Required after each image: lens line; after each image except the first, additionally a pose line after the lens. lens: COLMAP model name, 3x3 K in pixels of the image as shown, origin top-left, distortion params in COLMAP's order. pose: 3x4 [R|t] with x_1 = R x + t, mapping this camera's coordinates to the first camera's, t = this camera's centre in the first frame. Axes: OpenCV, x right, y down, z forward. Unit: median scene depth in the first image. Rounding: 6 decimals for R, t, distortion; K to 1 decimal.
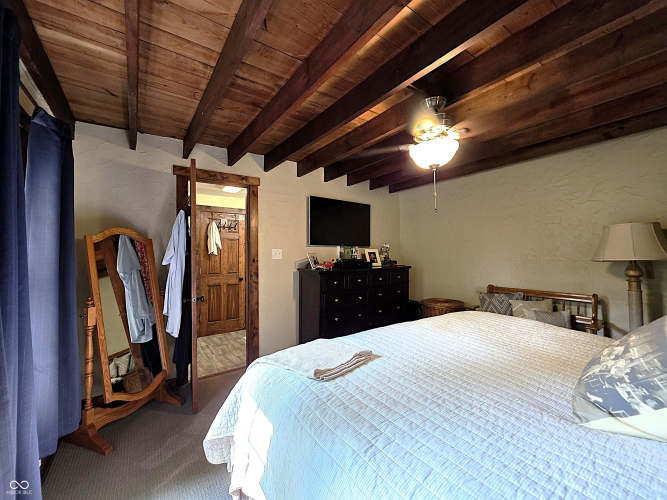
lens RADIAL K [[273.6, 0, 332.2], [0, 273.6, 248.6], [0, 0, 1]] dist [0.004632, -0.001475]
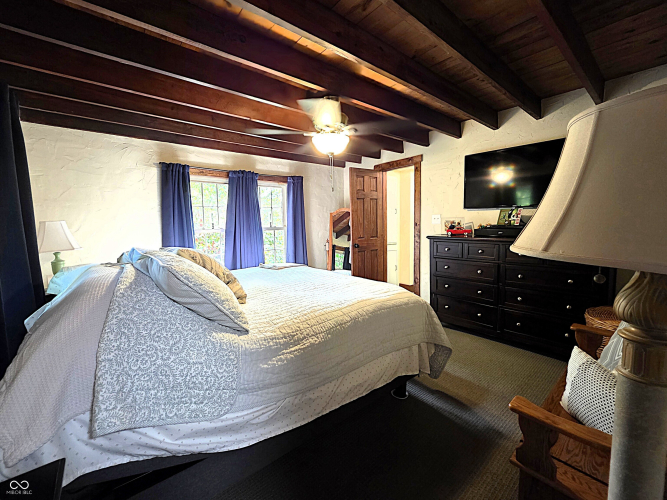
lens RADIAL K [[273.6, 0, 332.0], [0, 273.6, 246.3], [0, 0, 1]] dist [0.004632, -0.001475]
pose [[0.059730, 0.101136, -0.993078, 0.874348], [0.024236, 0.994414, 0.102730, 0.008640], [0.997920, -0.030204, 0.056946, 0.483824]]
